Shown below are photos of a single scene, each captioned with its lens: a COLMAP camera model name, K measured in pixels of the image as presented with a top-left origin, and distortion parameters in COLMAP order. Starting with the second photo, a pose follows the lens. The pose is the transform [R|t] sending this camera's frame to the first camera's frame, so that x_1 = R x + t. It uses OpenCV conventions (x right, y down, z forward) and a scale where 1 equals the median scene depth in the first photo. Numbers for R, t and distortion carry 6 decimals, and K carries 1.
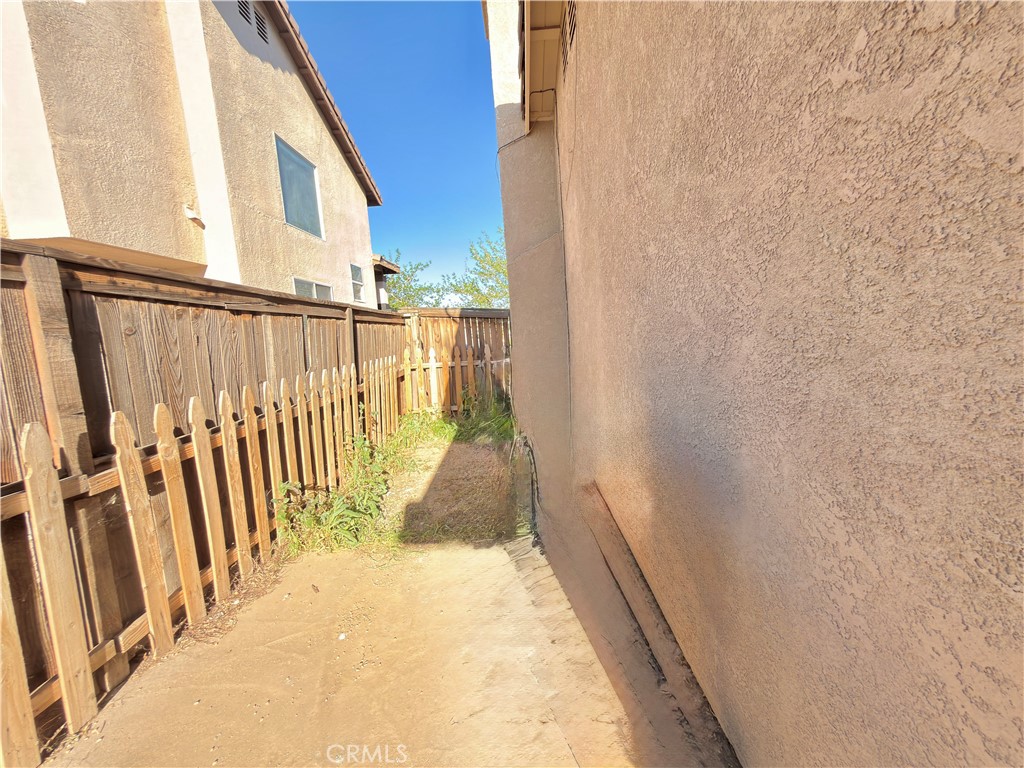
lens RADIAL K [[408.6, 0, 512.7], [0, 408.6, 381.1], [0, 0, 1]] dist [-0.000309, -0.000290]
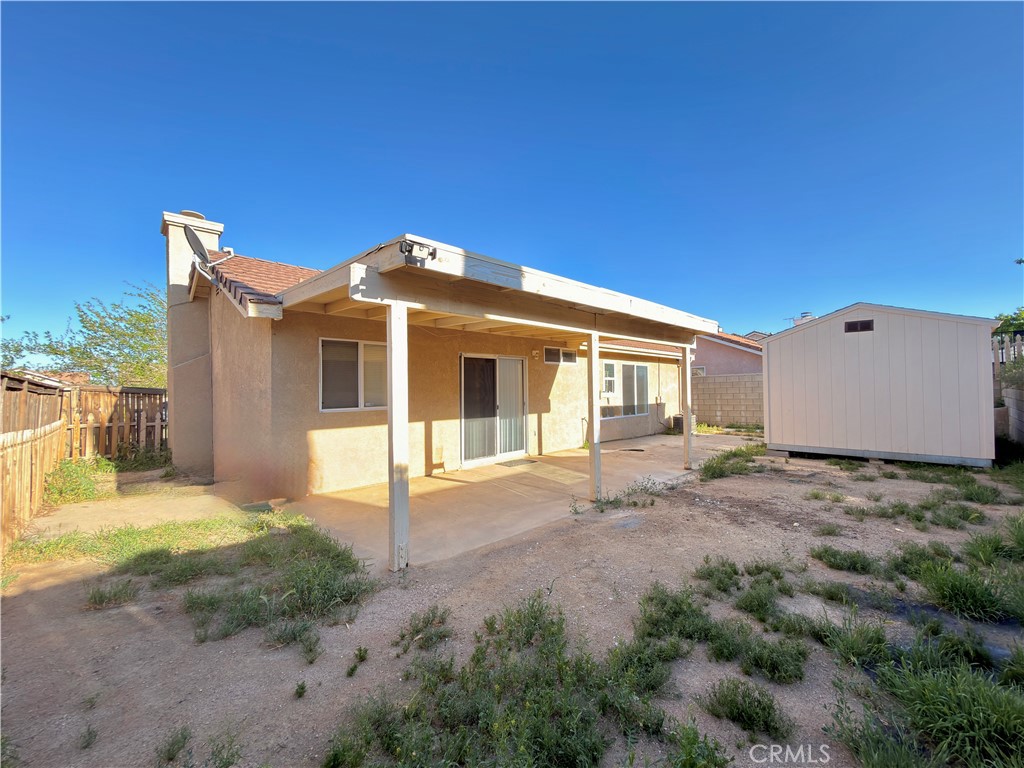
lens RADIAL K [[408.6, 0, 511.5], [0, 408.6, 385.6], [0, 0, 1]] dist [-0.000309, -0.000290]
pose [[0.705561, 0.061262, 0.705996, -0.173862], [0.056791, 0.988164, -0.142503, 0.106732], [-0.706370, 0.140639, 0.693731, -1.006285]]
